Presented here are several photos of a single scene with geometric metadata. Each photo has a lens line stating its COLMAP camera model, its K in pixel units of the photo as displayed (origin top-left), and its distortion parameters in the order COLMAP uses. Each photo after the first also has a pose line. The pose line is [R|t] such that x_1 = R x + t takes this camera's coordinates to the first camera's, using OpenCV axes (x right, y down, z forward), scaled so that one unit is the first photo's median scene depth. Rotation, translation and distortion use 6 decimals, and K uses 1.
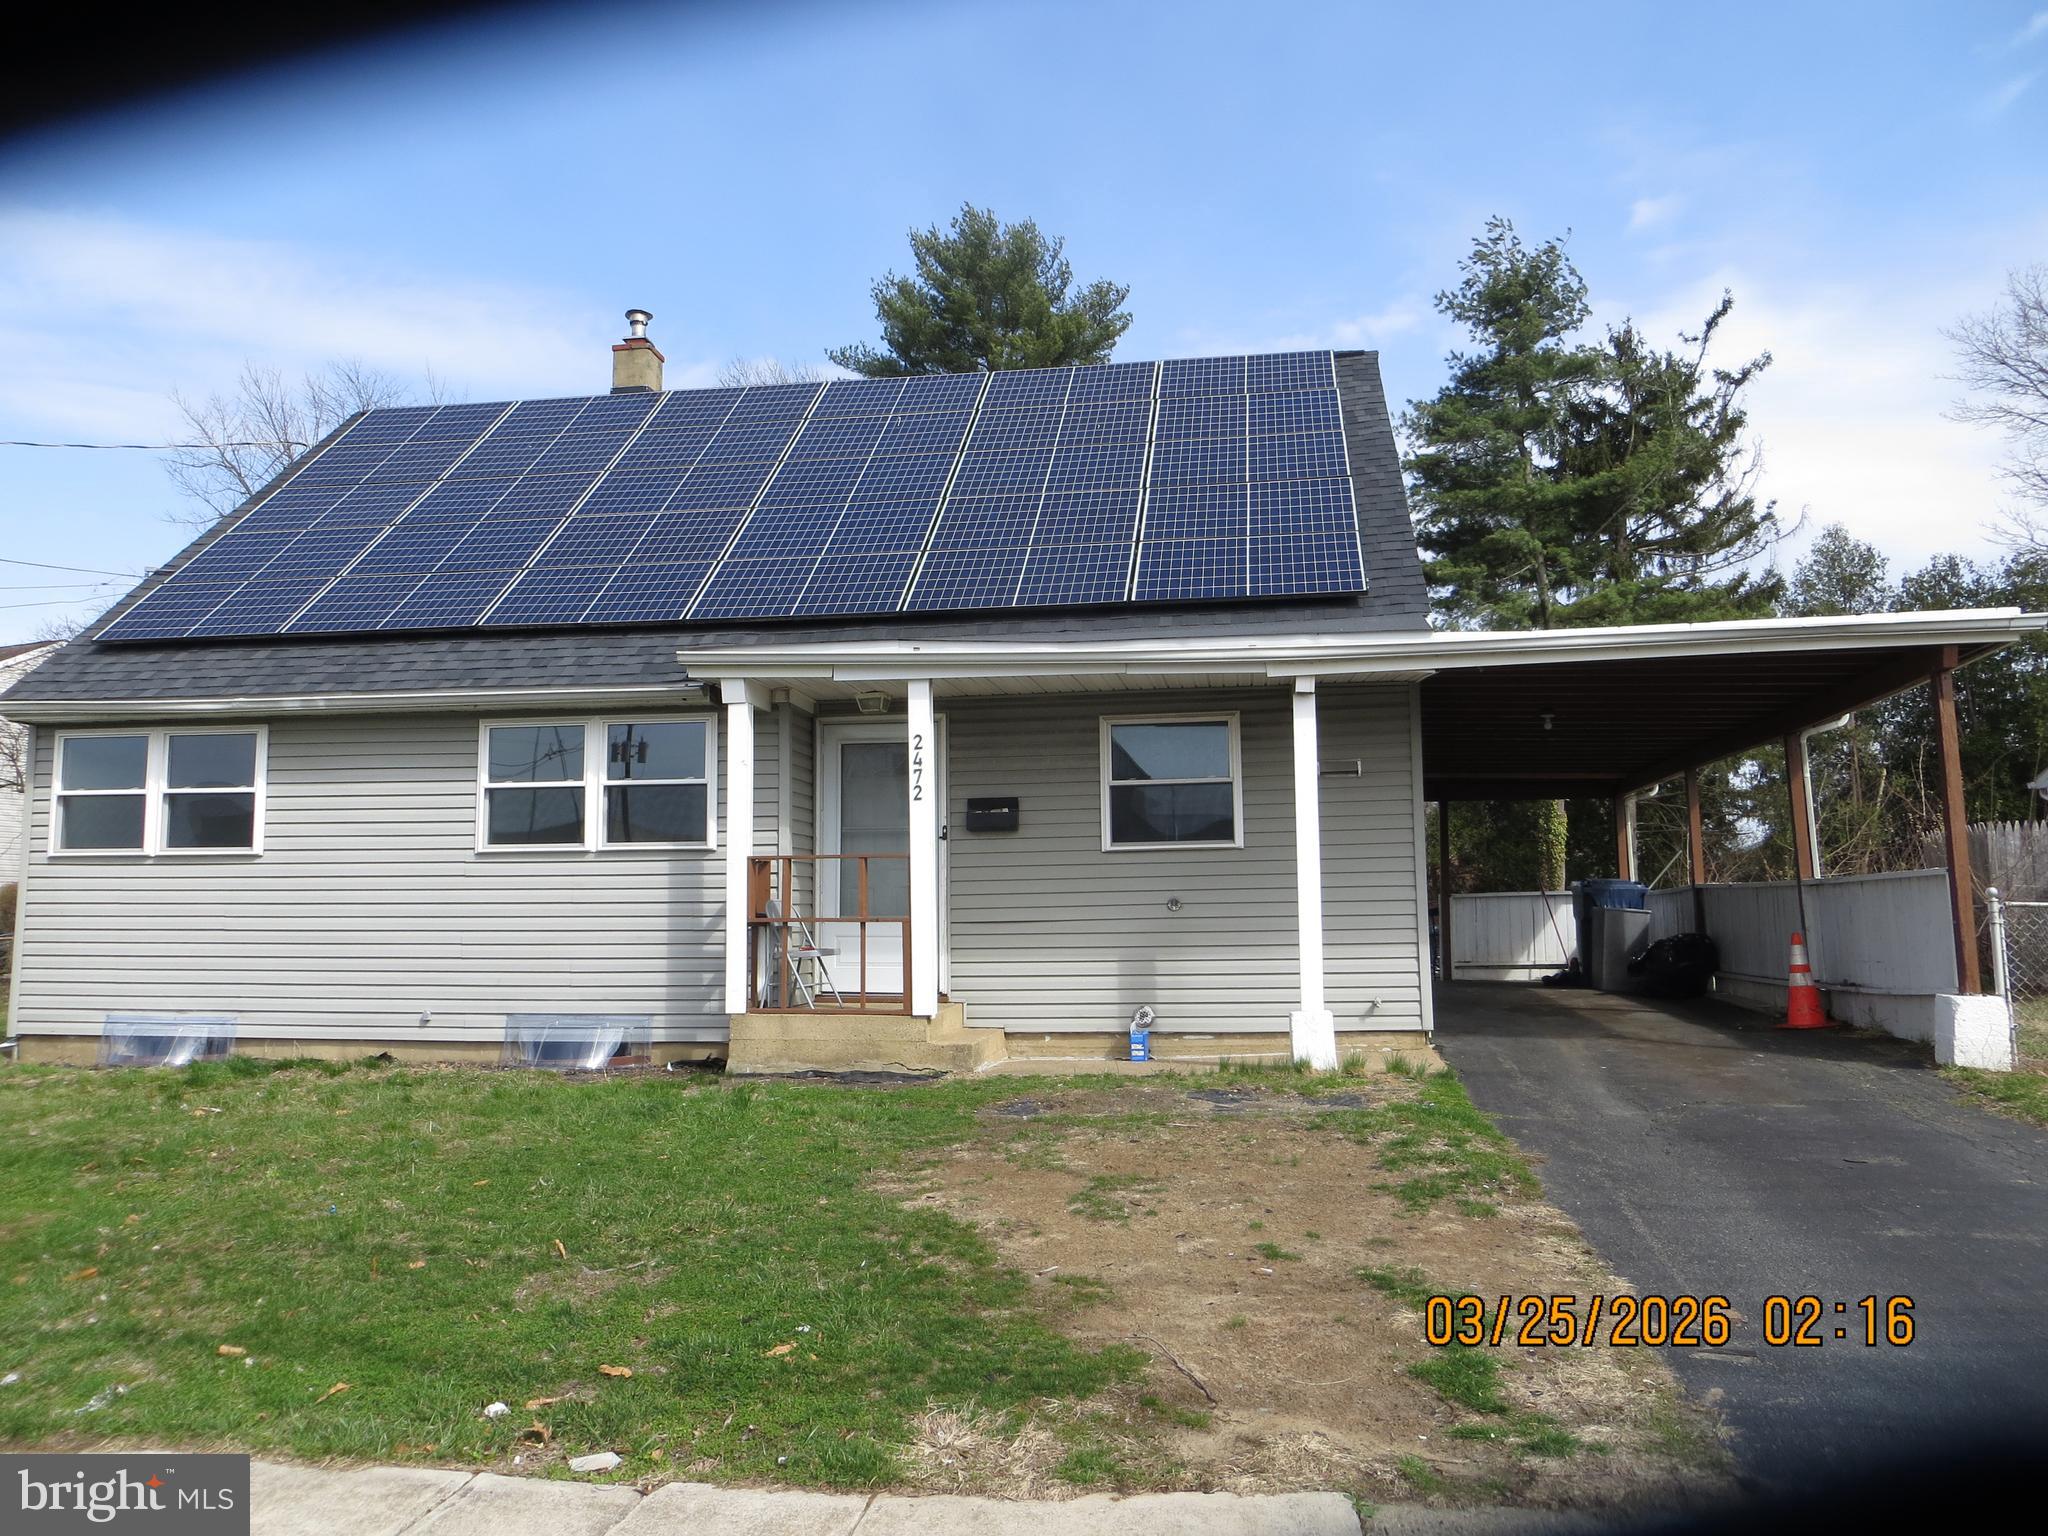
lens RADIAL K [[1528.1, 0, 1024.0], [0, 1528.1, 768.0], [0, 0, 1]] dist [-0.027309, -0.002892]
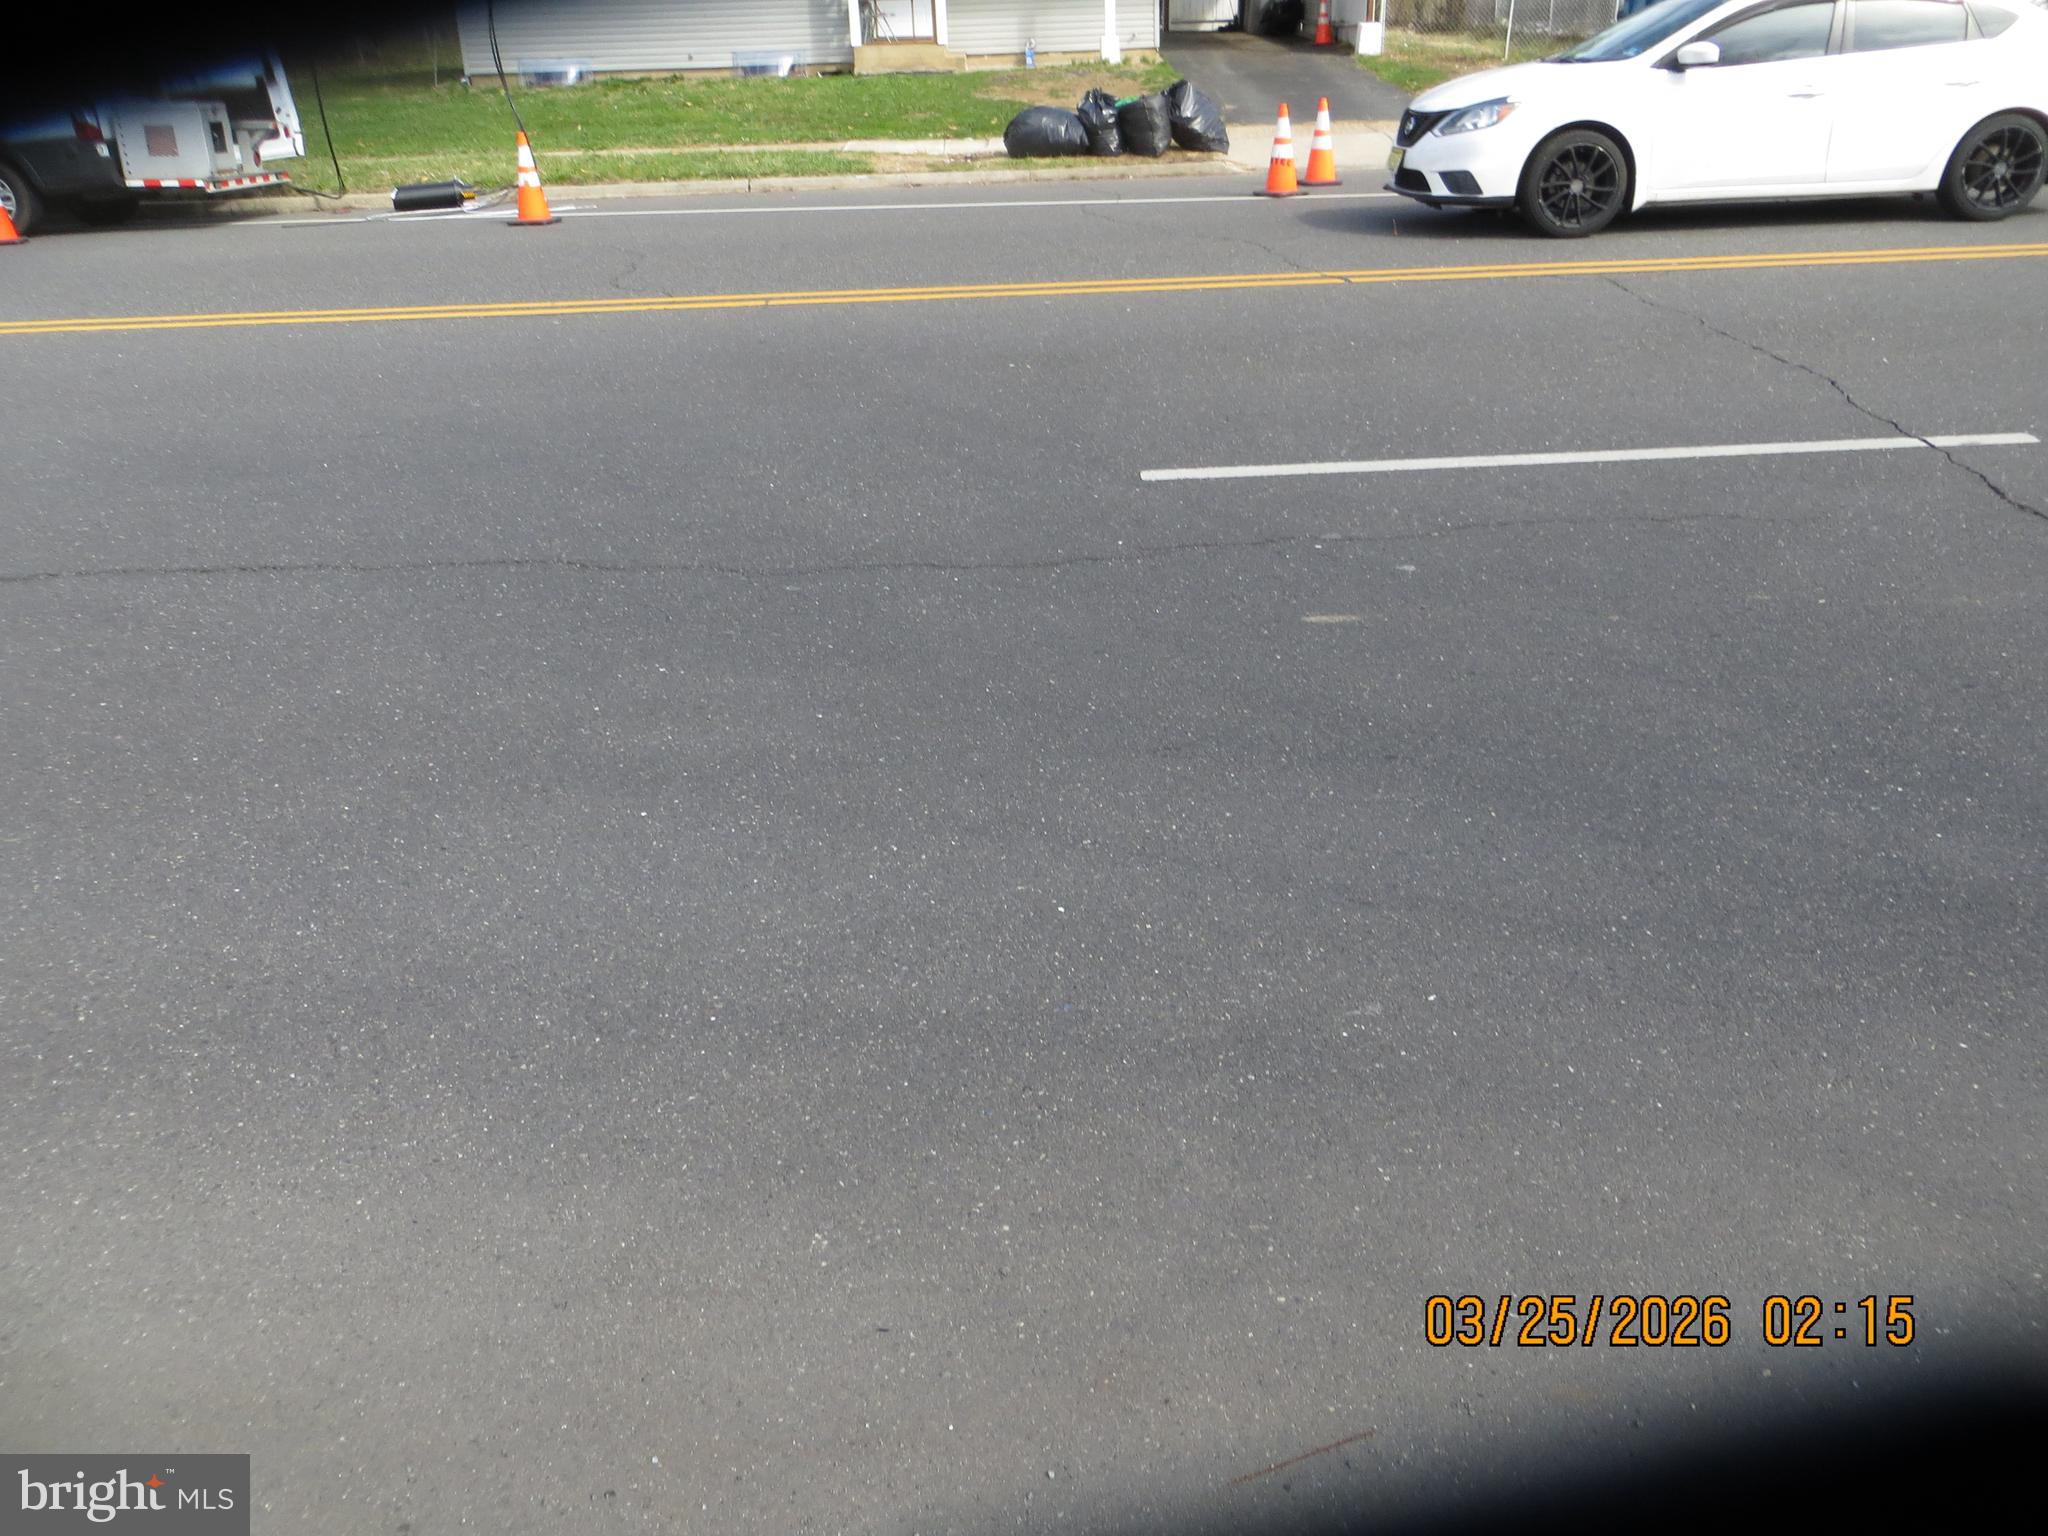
lens RADIAL K [[1528.1, 0, 1024.0], [0, 1528.1, 768.0], [0, 0, 1]] dist [-0.027309, -0.002892]
pose [[0.982823, -0.100199, 0.154978, -0.379357], [0.000581, 0.841446, 0.540341, -0.142895], [-0.184547, -0.530970, 0.827051, -1.374086]]
